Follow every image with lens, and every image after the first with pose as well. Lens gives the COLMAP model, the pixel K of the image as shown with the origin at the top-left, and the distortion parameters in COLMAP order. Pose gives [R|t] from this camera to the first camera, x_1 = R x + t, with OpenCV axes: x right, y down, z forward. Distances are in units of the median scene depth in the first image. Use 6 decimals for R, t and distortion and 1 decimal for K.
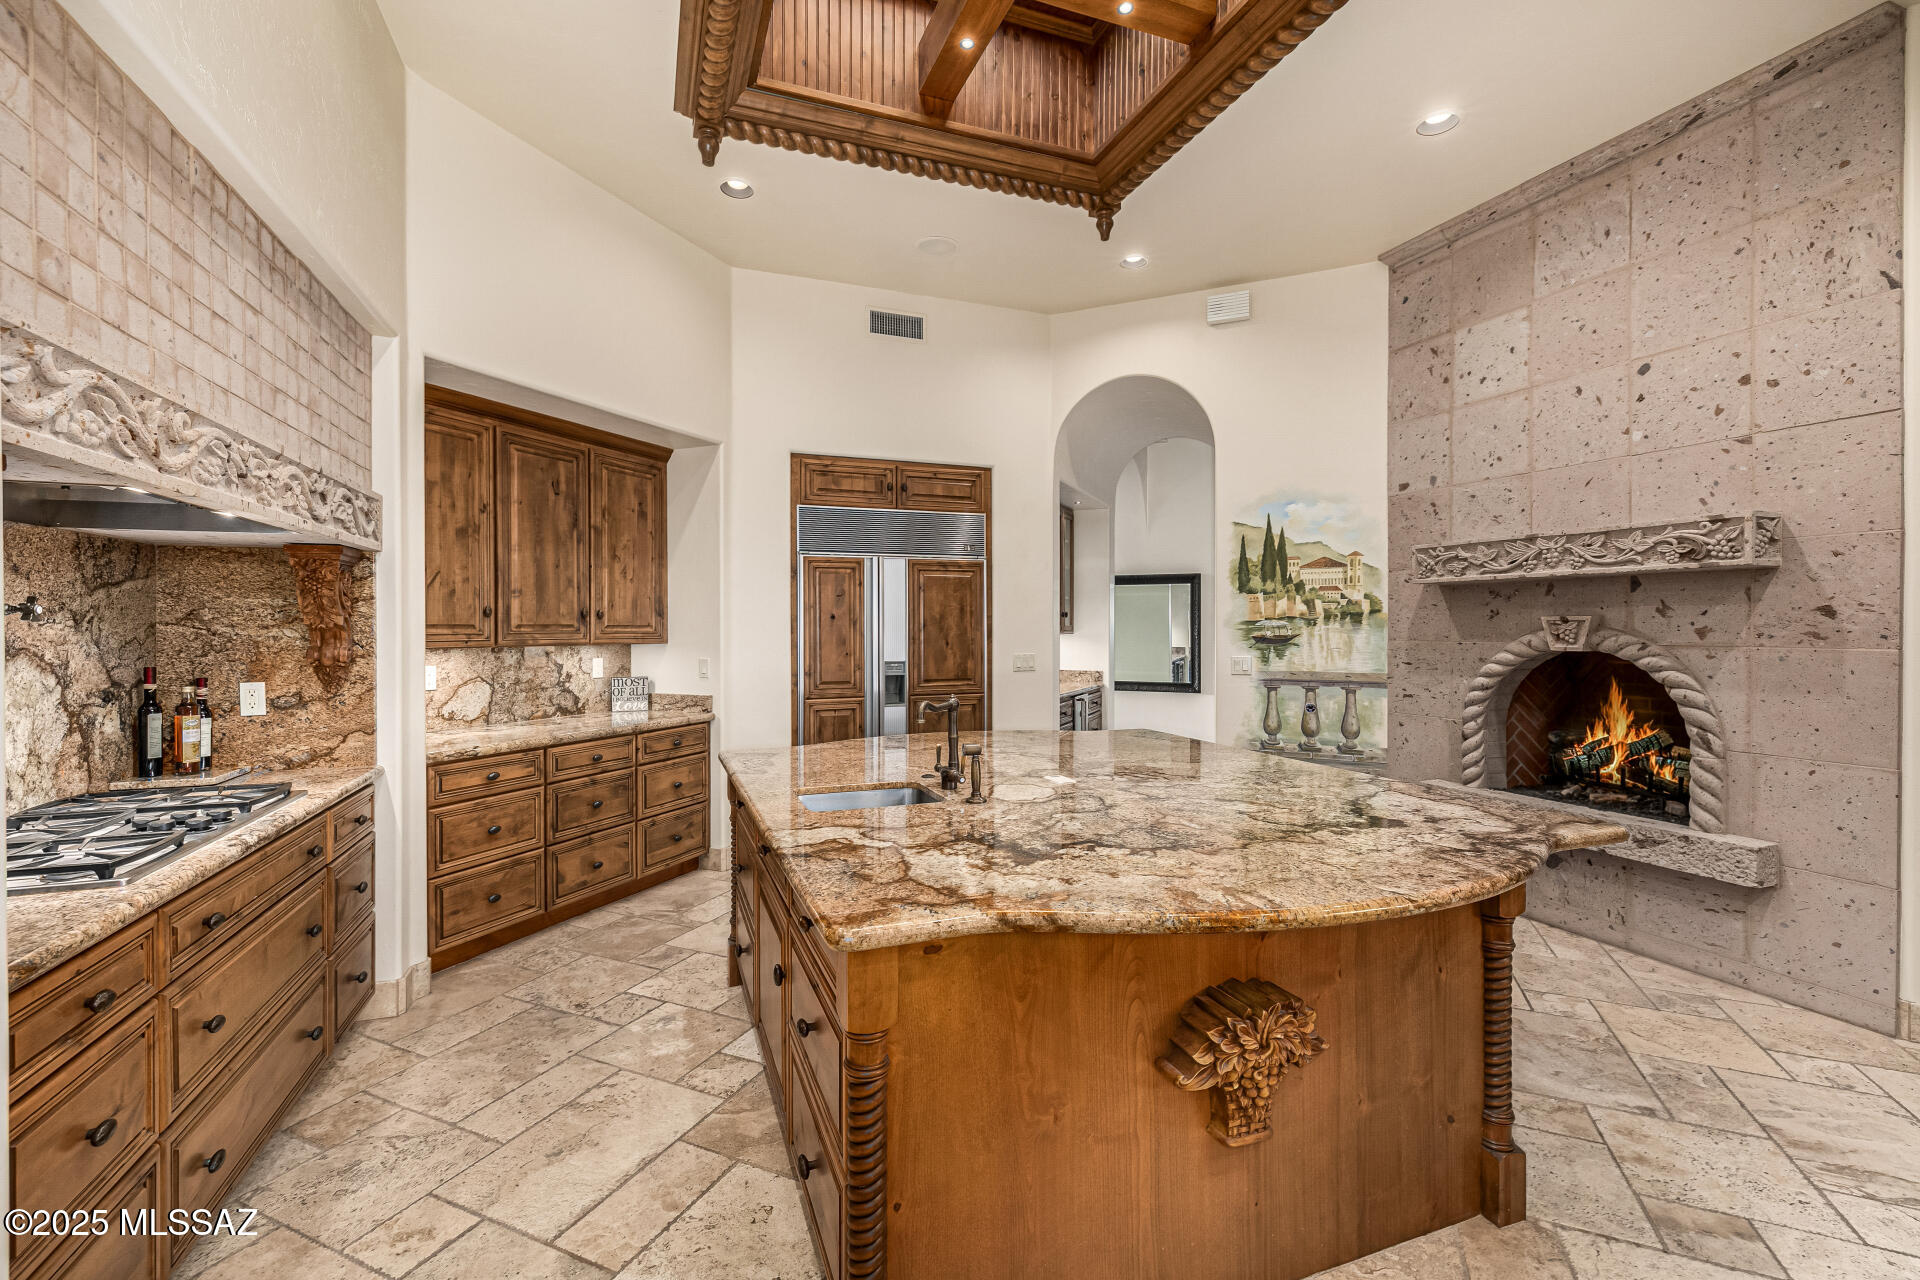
lens RADIAL K [[806.4, 0, 937.6], [0, 806.4, 630.7], [0, 0, 1]] dist [0.000188, 0.000976]
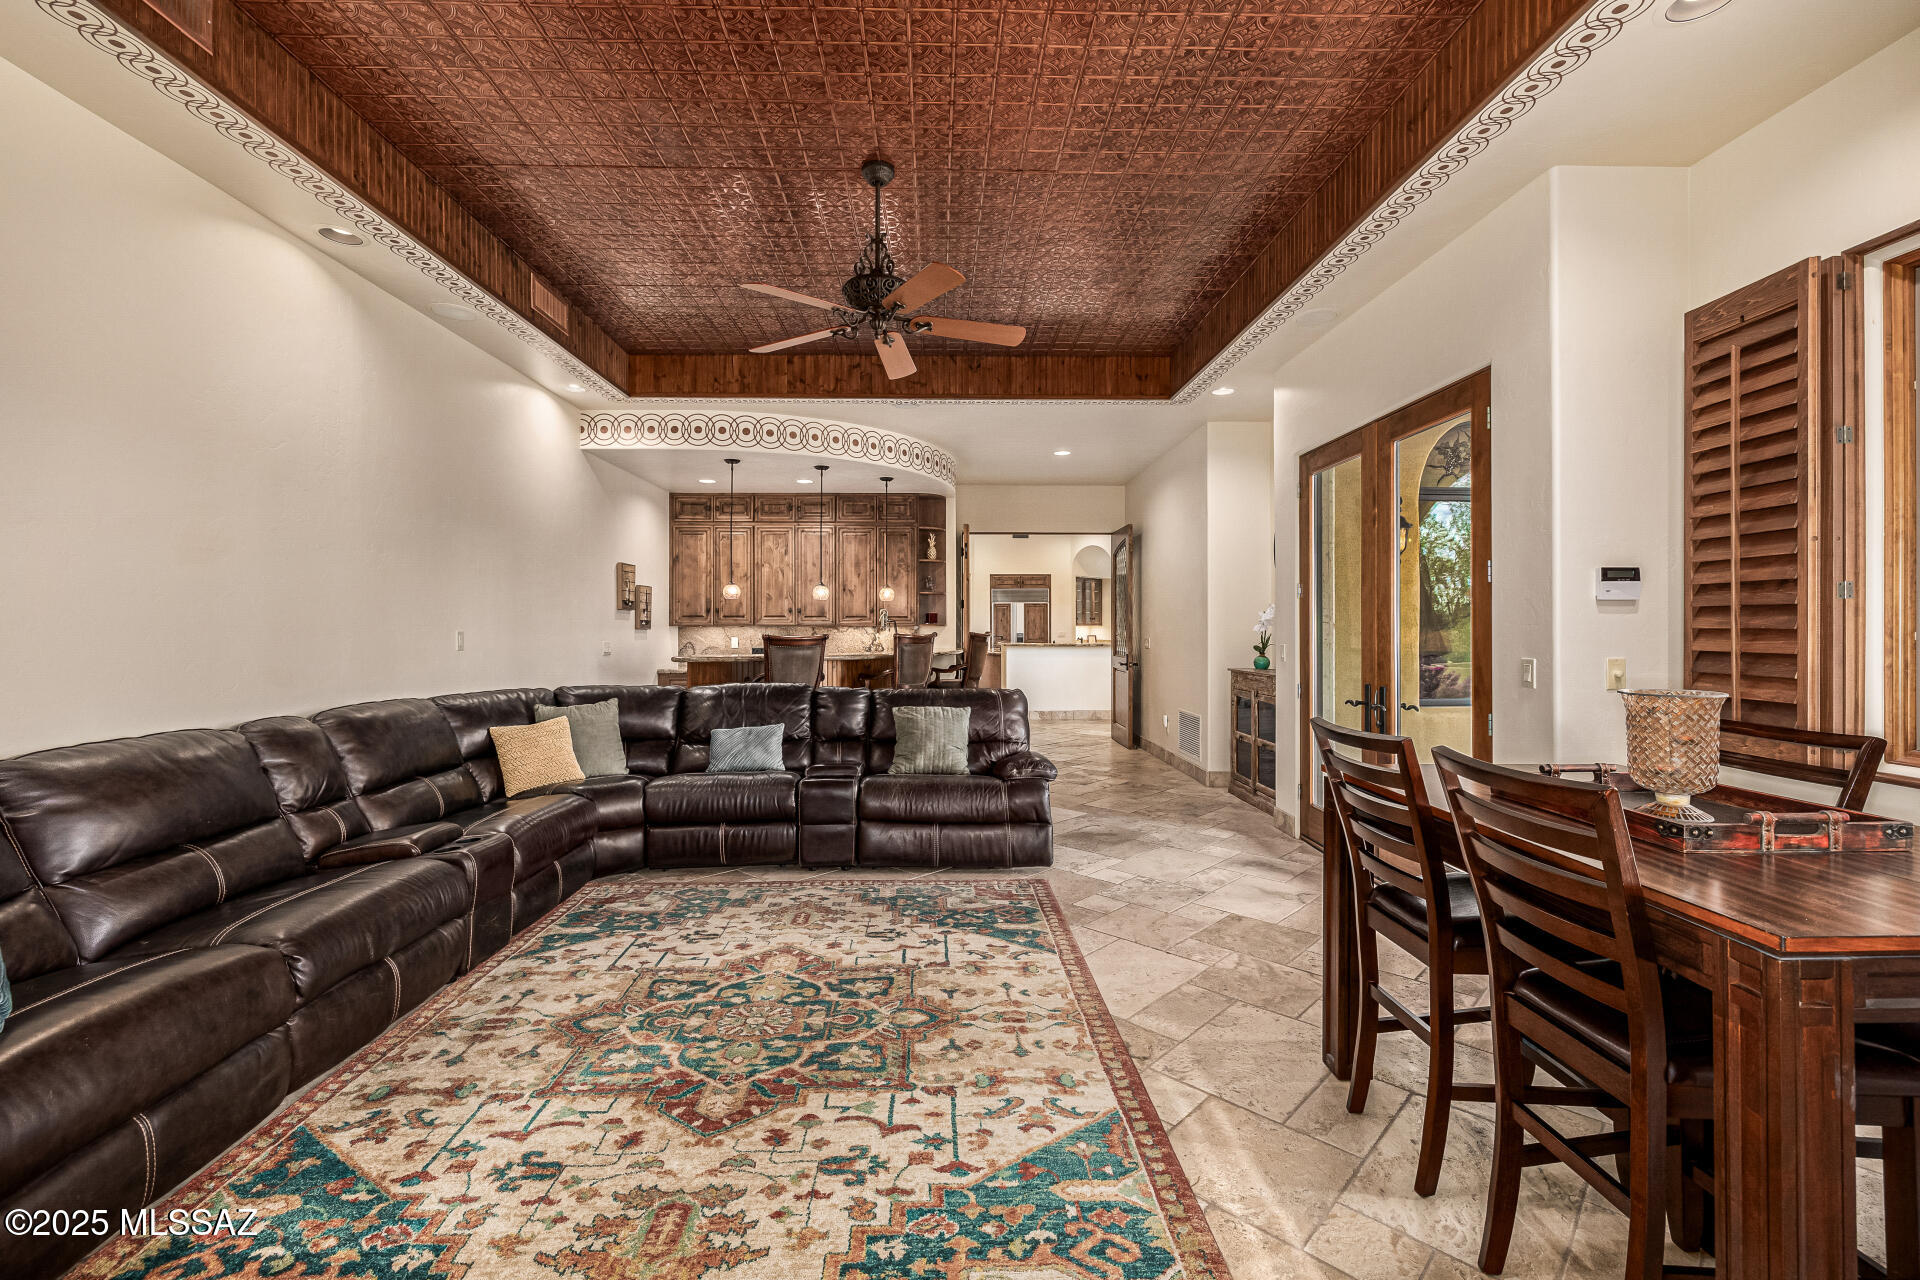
lens RADIAL K [[806.4, 0, 958.2], [0, 806.4, 629.3], [0, 0, 1]] dist [0.000188, 0.000976]
pose [[0.948194, -0.004554, -0.317660, 0.991002], [0.004803, 0.999988, -0.000001, 0.027274], [0.317656, -0.001525, 0.948205, -2.944624]]
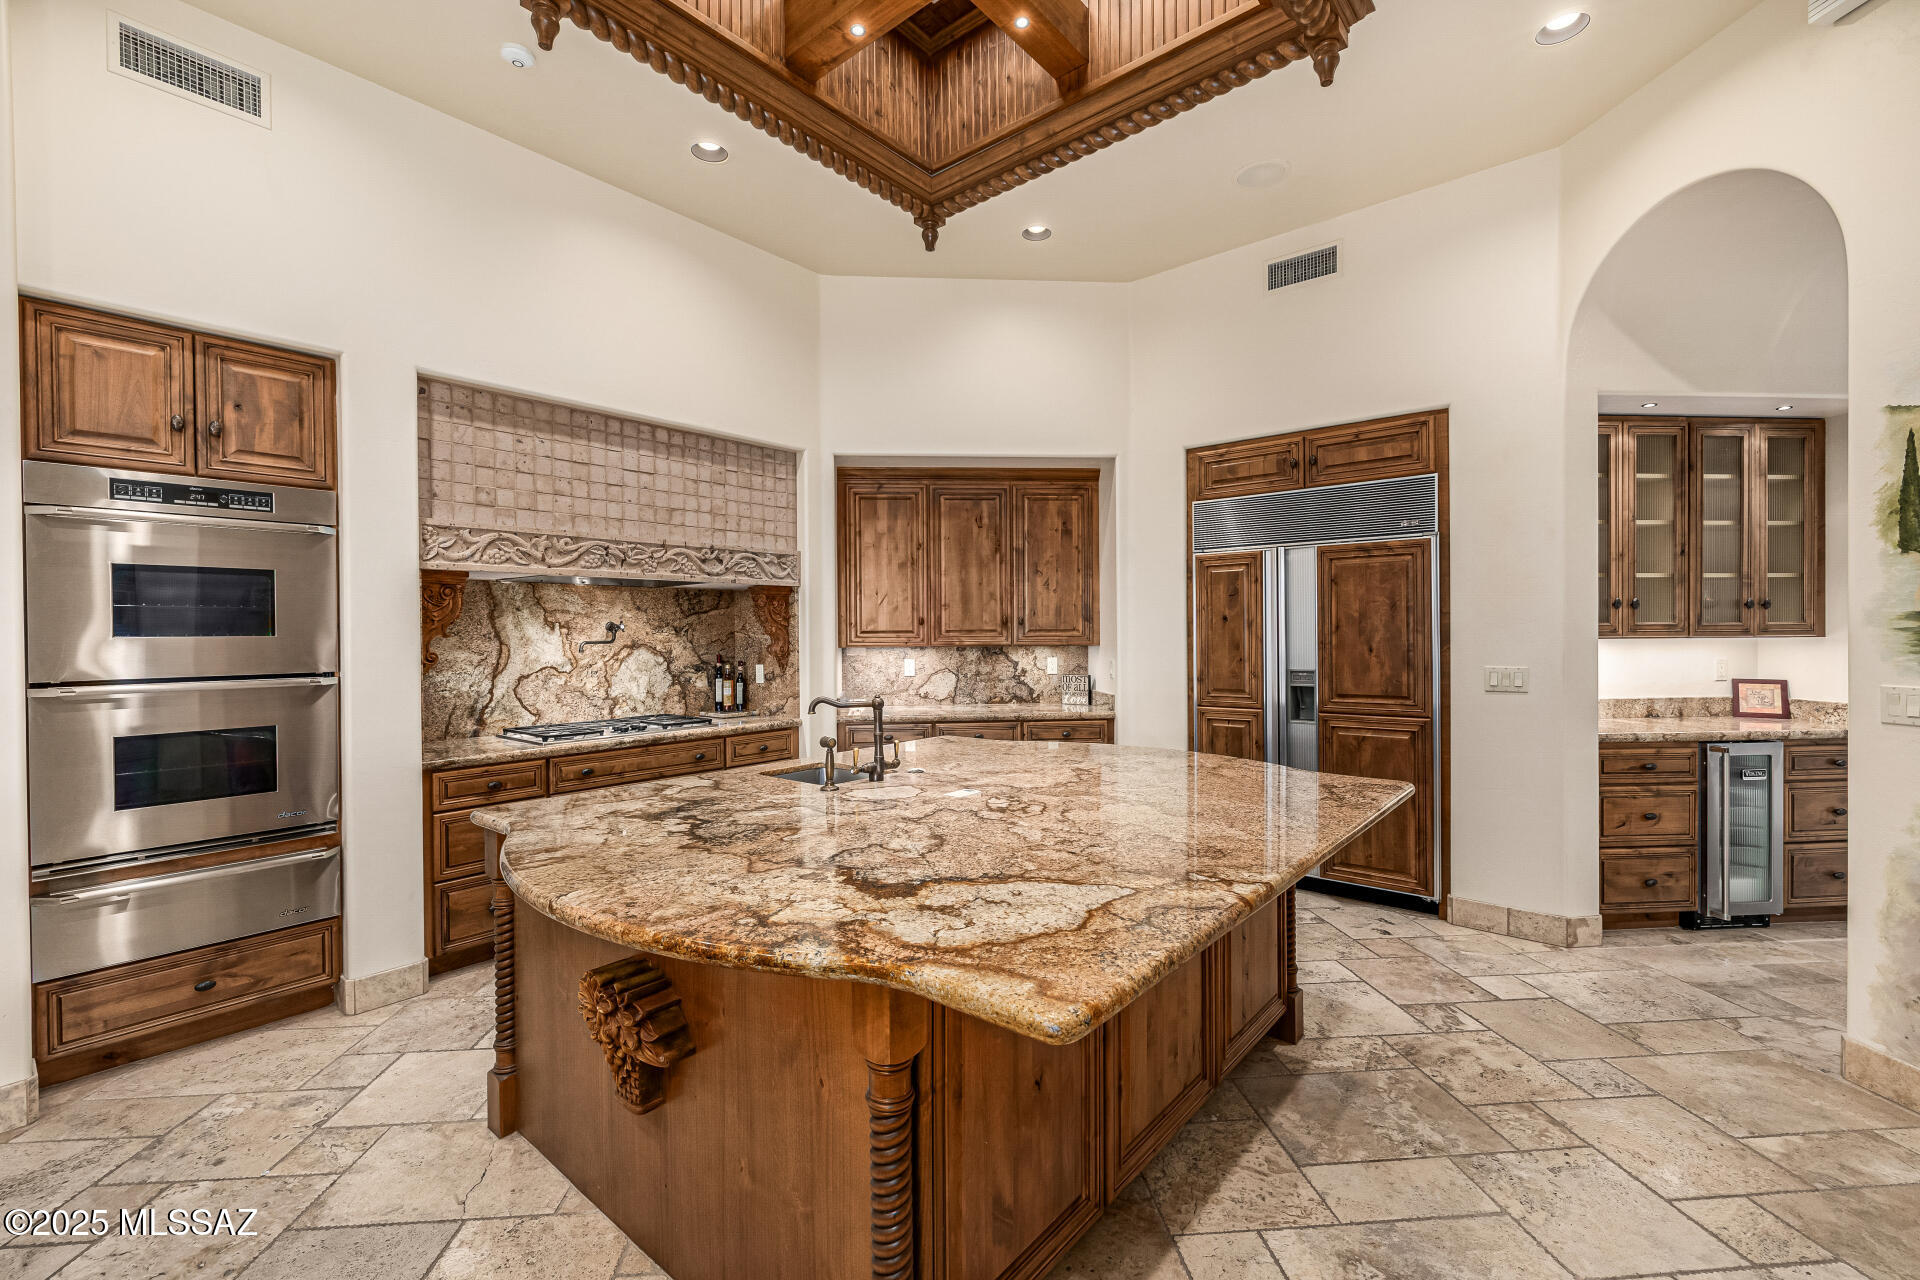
lens RADIAL K [[806.4, 0, 958.3], [0, 806.4, 636.7], [0, 0, 1]] dist [0.000188, 0.000976]
pose [[0.498406, 0.001783, -0.866942, 0.625273], [0.004024, 0.999982, 0.004370, -0.002253], [0.866934, -0.005667, 0.498390, 0.340134]]
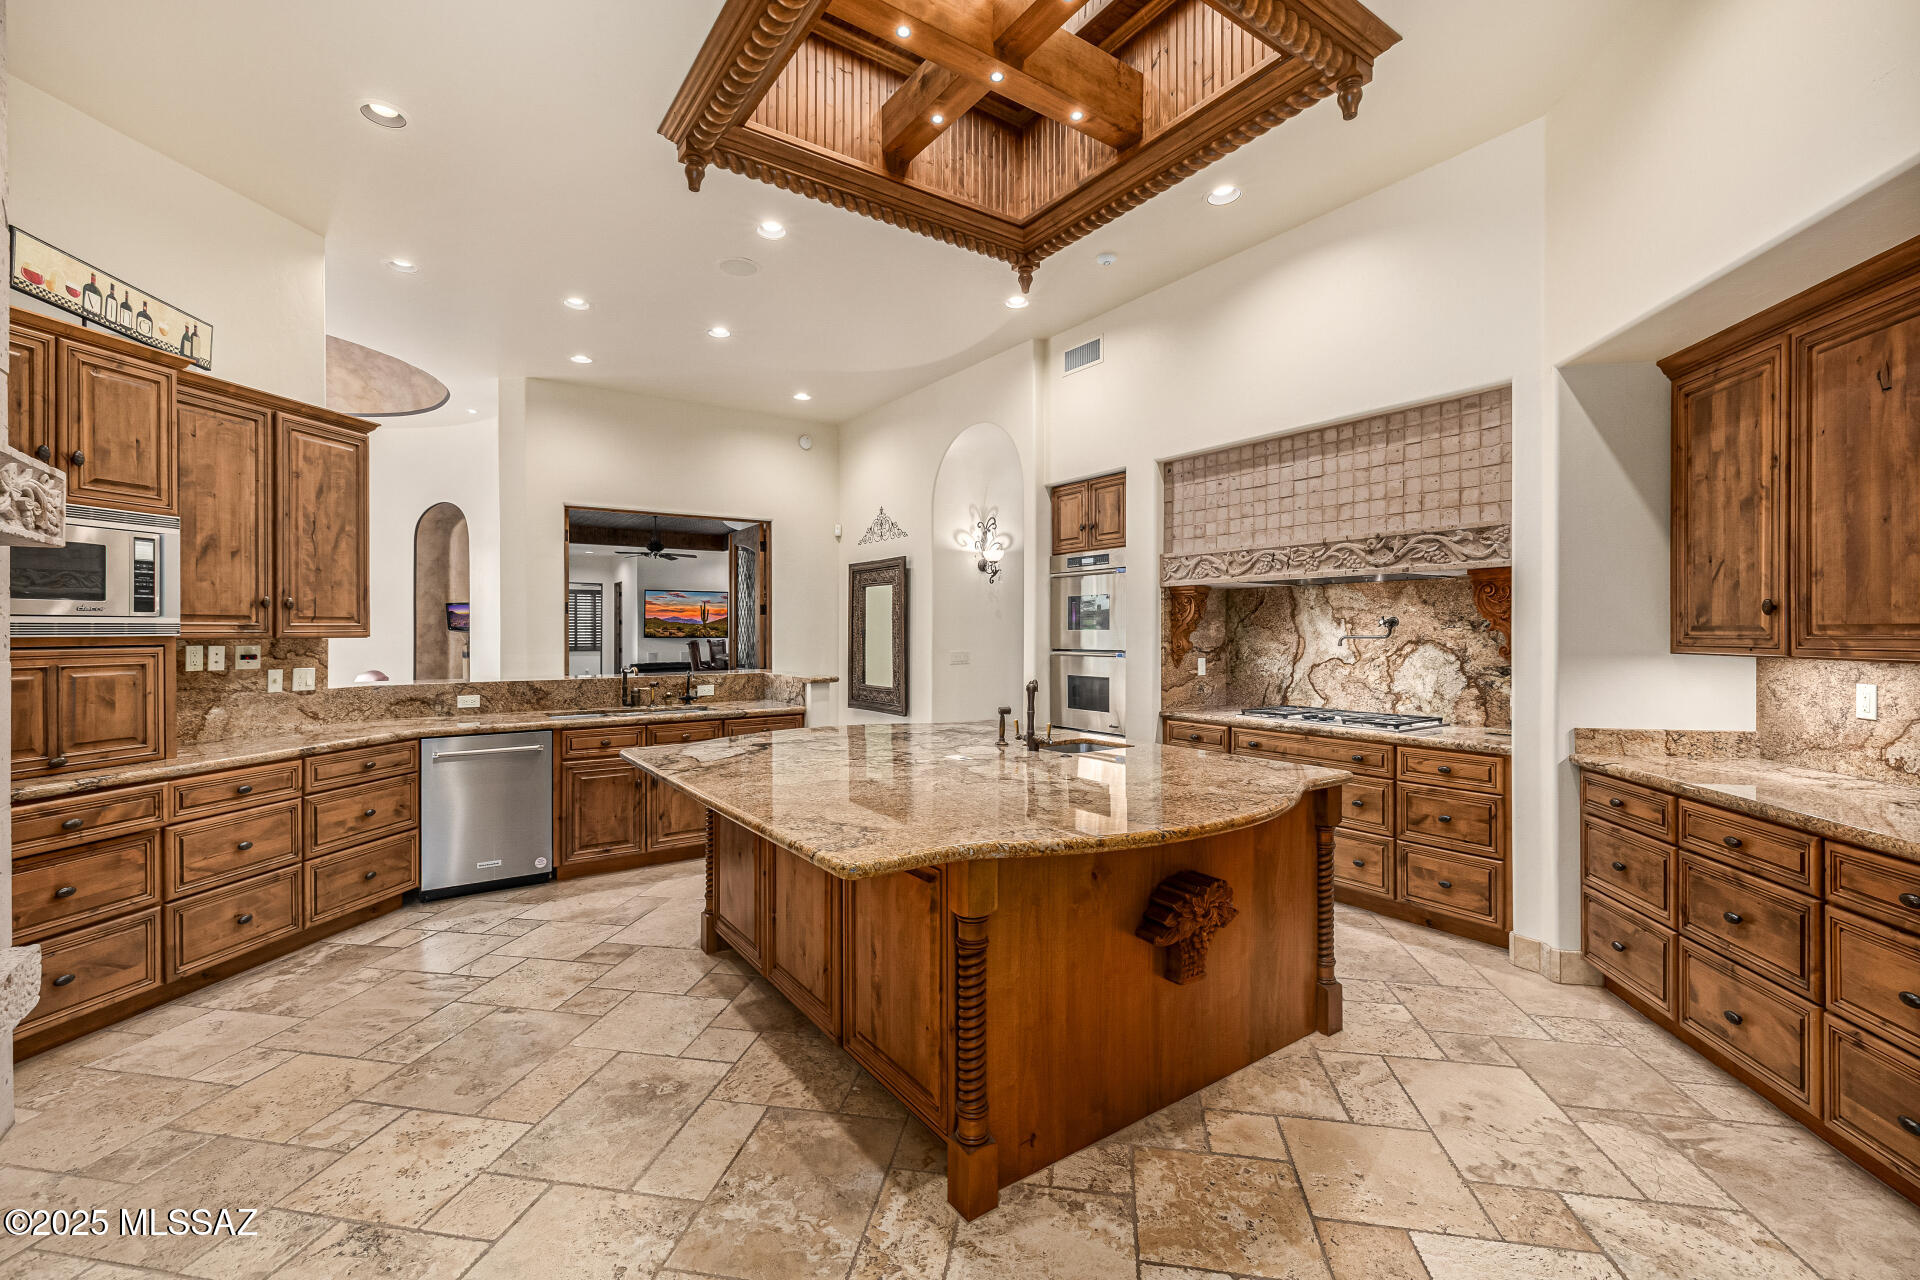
lens RADIAL K [[806.4, 0, 943.4], [0, 806.4, 633.2], [0, 0, 1]] dist [0.000188, 0.000976]
pose [[-0.968056, 0.003886, -0.250704, 0.303779], [0.002059, 0.999969, 0.007548, -0.007051], [0.250726, 0.006791, -0.968034, 1.400656]]
